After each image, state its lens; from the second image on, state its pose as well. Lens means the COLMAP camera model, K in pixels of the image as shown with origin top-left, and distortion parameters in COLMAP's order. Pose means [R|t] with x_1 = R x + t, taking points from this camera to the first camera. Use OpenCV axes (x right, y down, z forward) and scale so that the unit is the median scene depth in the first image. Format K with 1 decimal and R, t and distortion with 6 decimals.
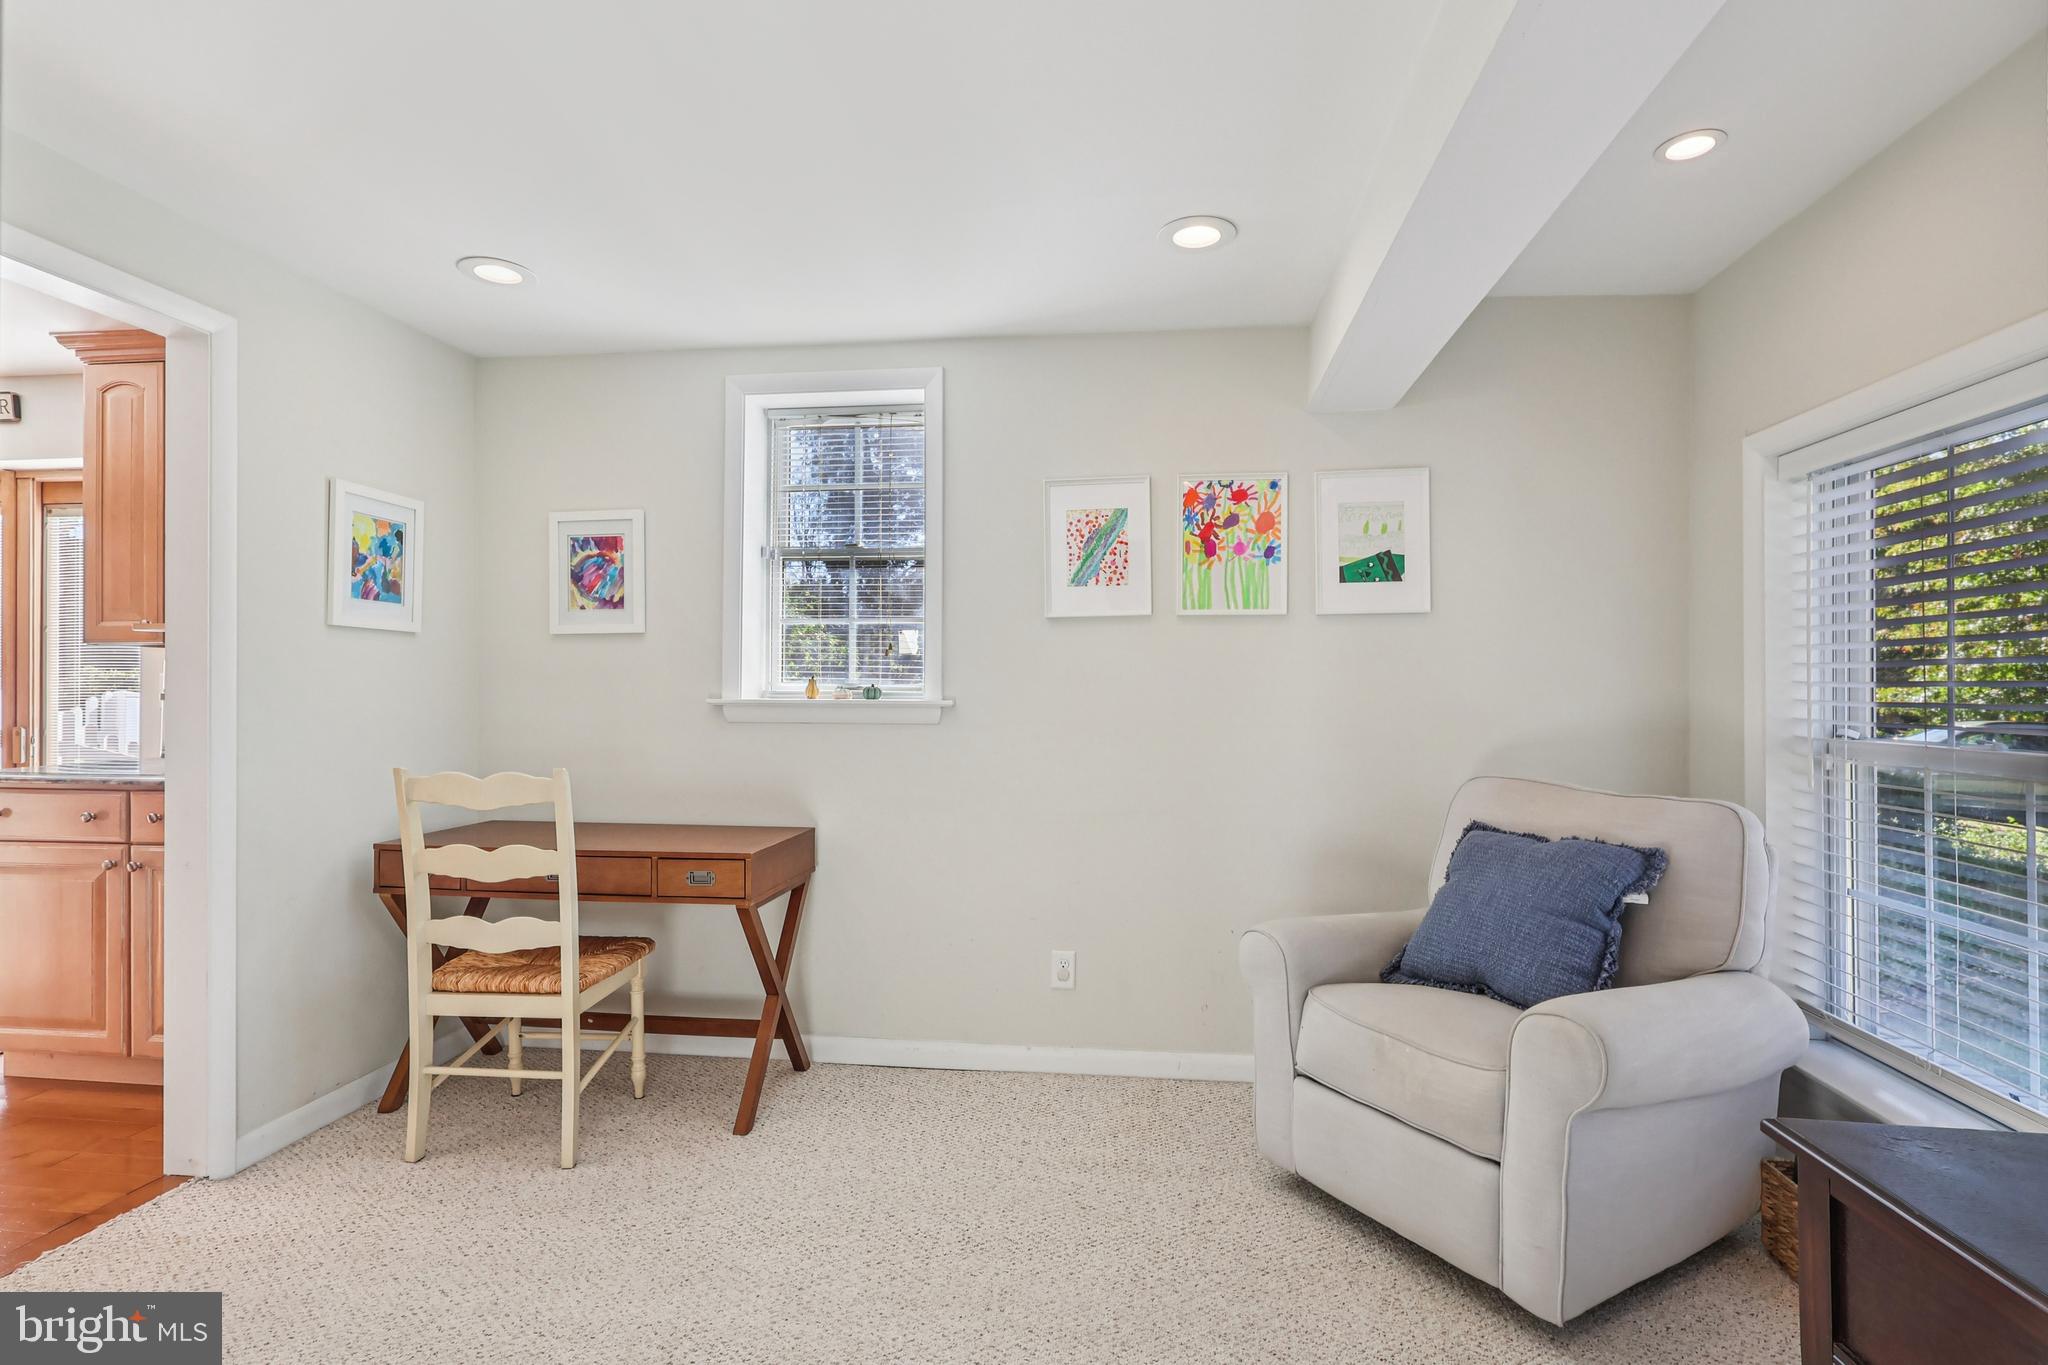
lens RADIAL K [[1019.5, 0, 1023.9], [0, 1019.5, 687.2], [0, 0, 1]] dist [-0.002407, 0.001186]
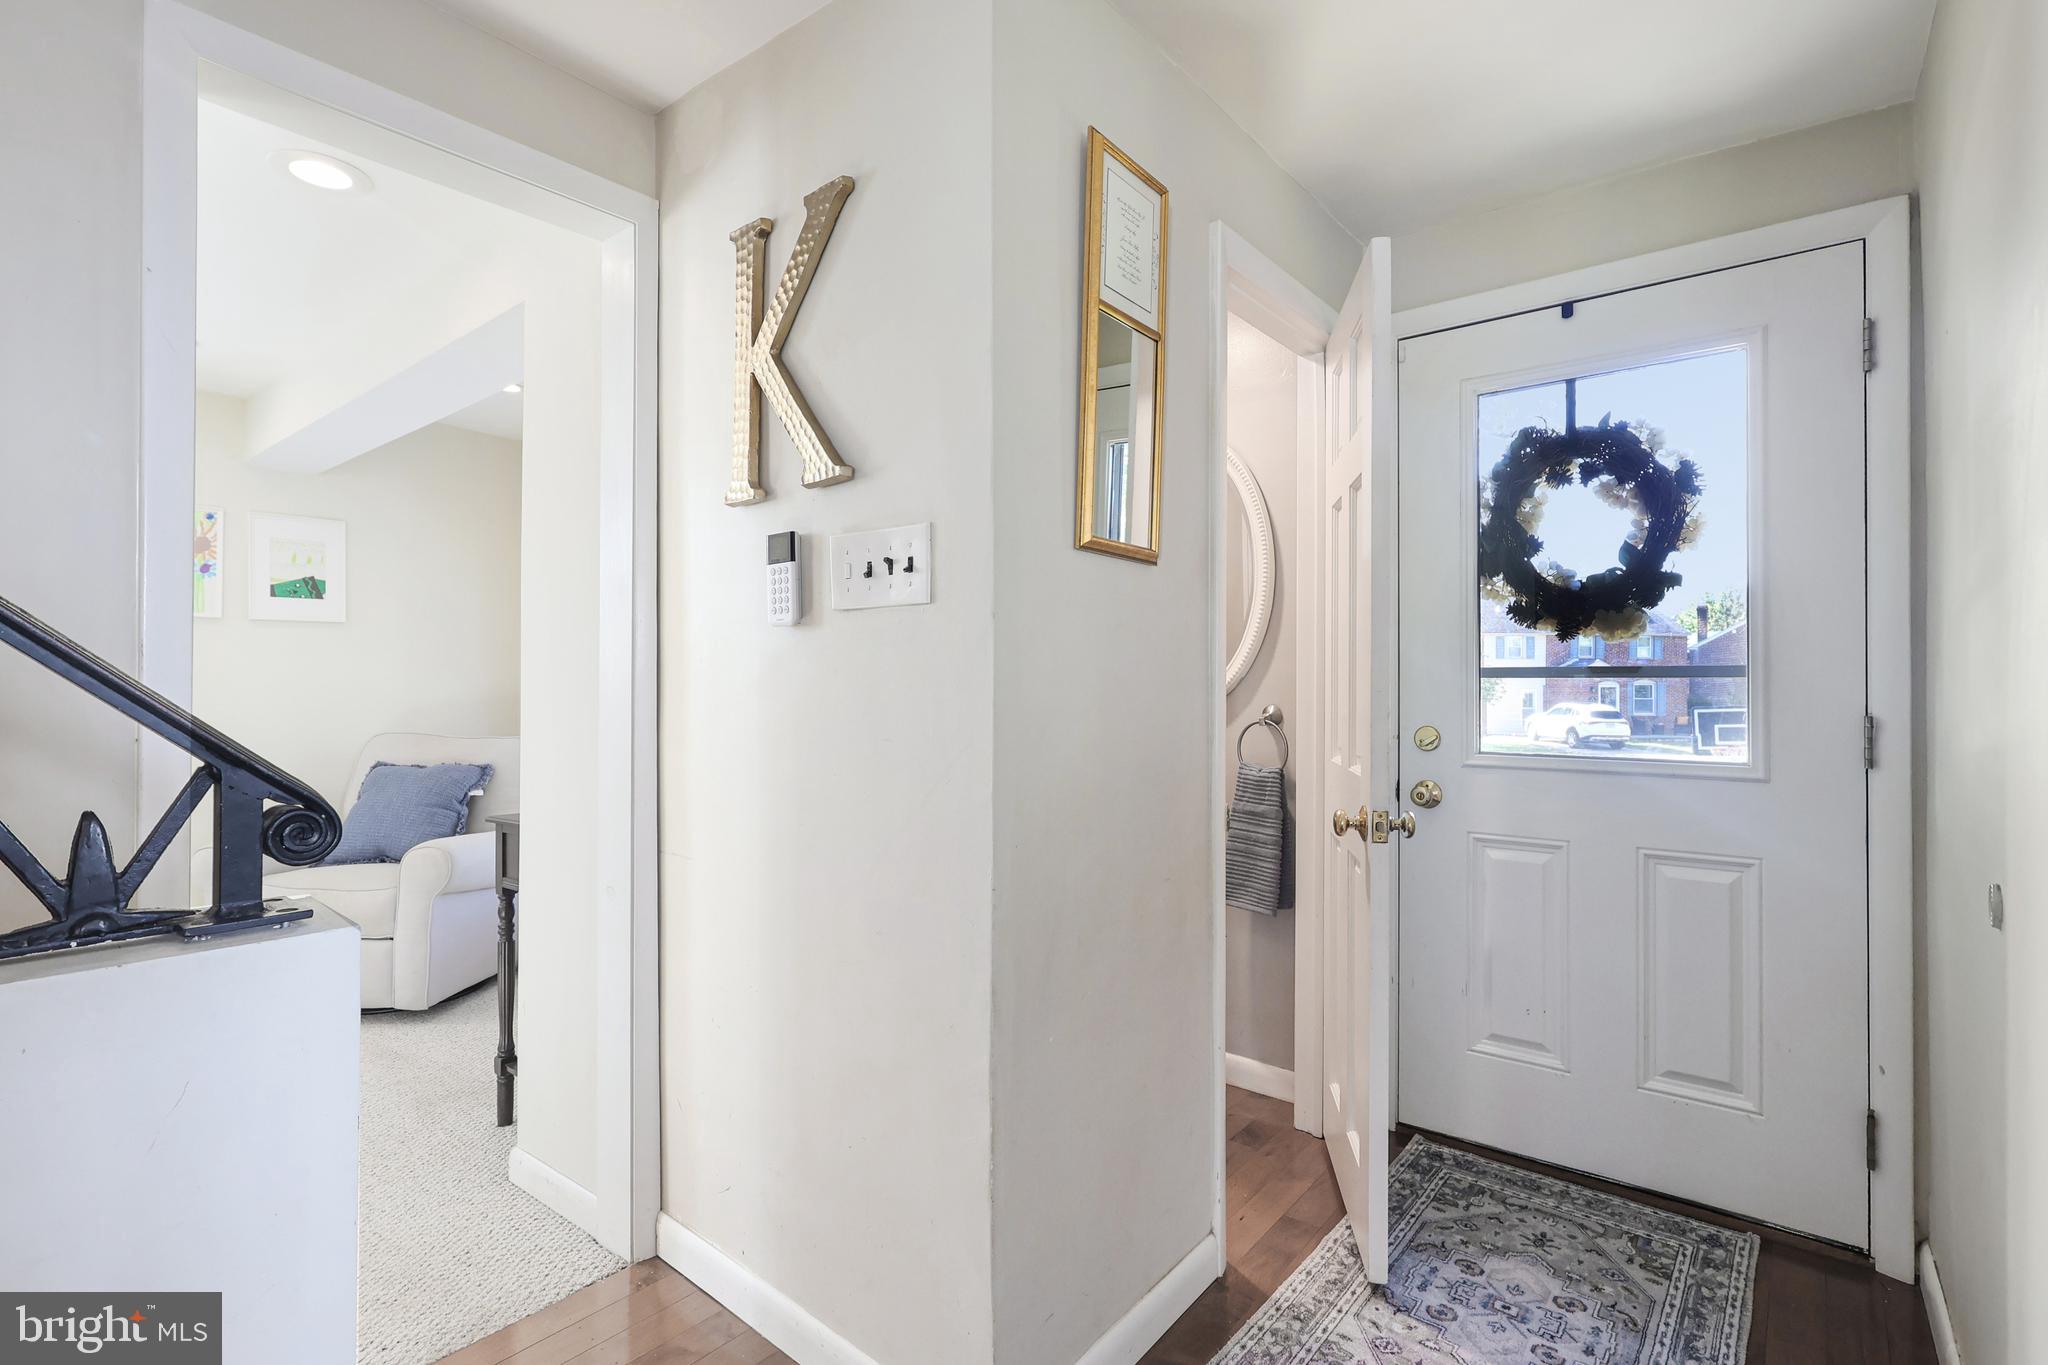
lens RADIAL K [[980.6, 0, 1022.2], [0, 980.6, 680.9], [0, 0, 1]] dist [-0.001428, 0.000504]
pose [[0.541179, 0.004014, 0.840898, -0.294096], [-0.007802, 0.999970, 0.000248, 0.001350], [-0.840872, -0.006695, 0.541193, -0.655964]]
